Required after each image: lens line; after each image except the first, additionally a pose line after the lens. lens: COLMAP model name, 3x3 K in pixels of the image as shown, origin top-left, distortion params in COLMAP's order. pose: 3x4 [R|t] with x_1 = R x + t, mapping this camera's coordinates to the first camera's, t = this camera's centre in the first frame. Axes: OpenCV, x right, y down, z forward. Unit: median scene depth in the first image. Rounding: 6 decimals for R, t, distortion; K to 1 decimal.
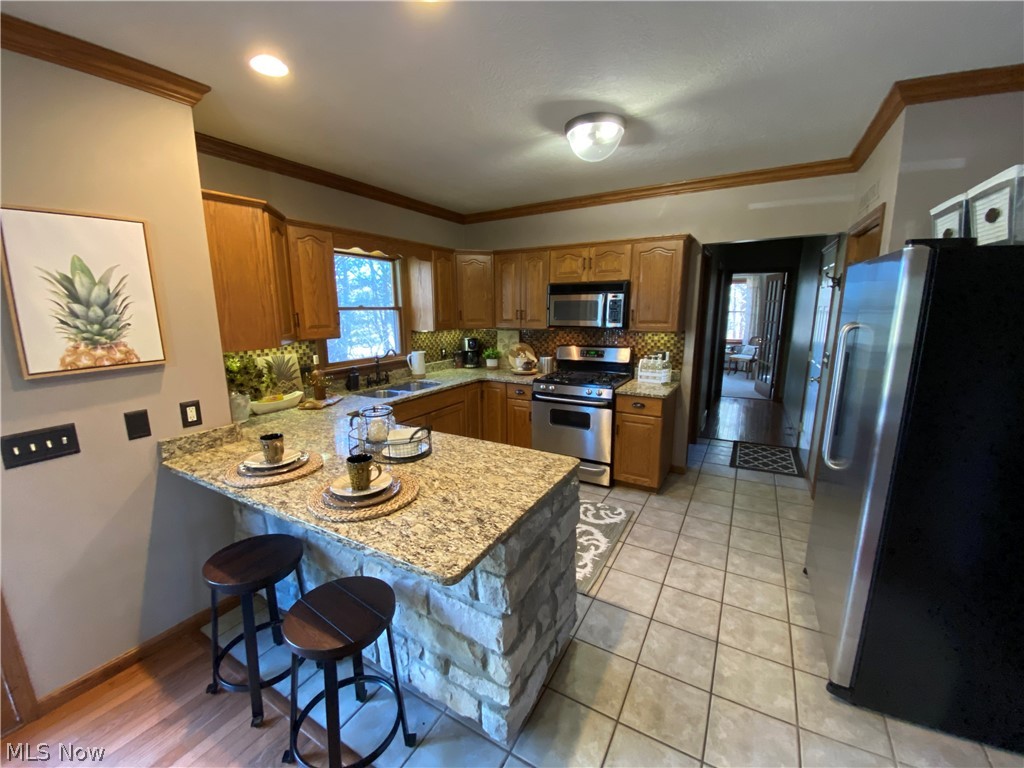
lens RADIAL K [[411.3, 0, 512.0], [0, 411.3, 384.0], [0, 0, 1]] dist [0.031186, -0.027030]
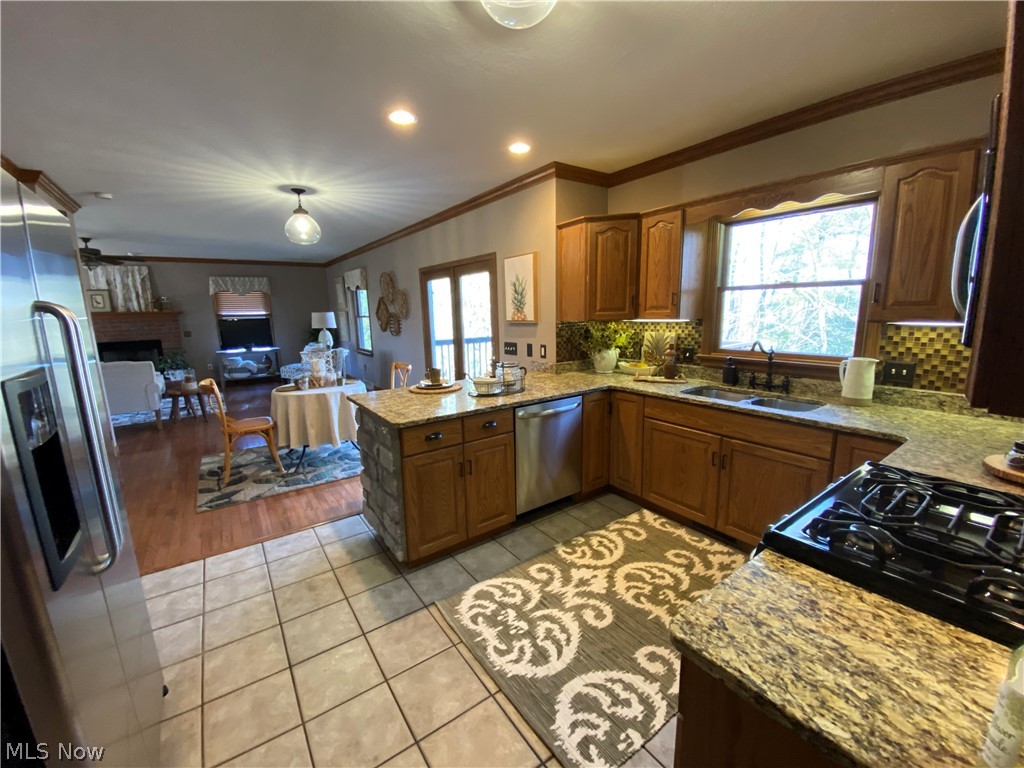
lens RADIAL K [[411.3, 0, 512.0], [0, 411.3, 384.0], [0, 0, 1]] dist [0.031186, -0.027030]
pose [[-0.411746, 0.179098, -0.893526, 0.833687], [-0.145547, 0.954987, 0.258486, -0.212310], [0.899601, 0.236481, -0.367145, 1.365771]]
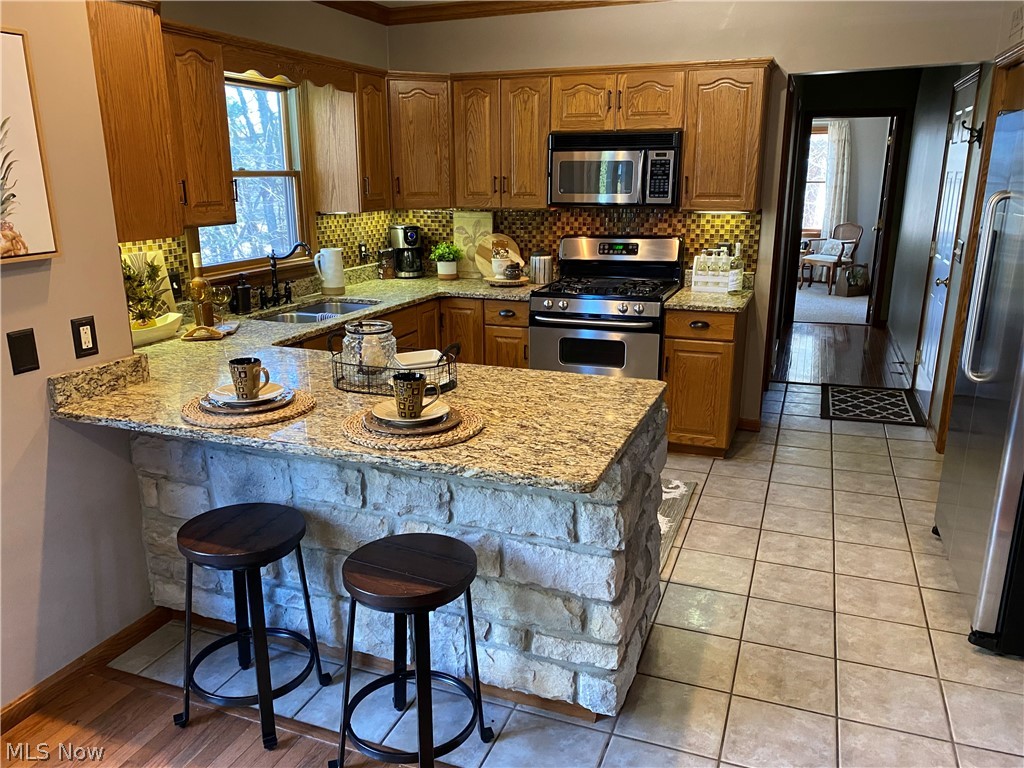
lens RADIAL K [[783.1, 0, 516.3], [0, 783.1, 380.8], [0, 0, 1]] dist [0.059238, -0.063108]
pose [[0.987241, -0.038818, 0.154430, -0.259326], [0.027532, 0.996836, 0.074567, 0.056986], [-0.156836, -0.069364, 0.985186, -0.283419]]
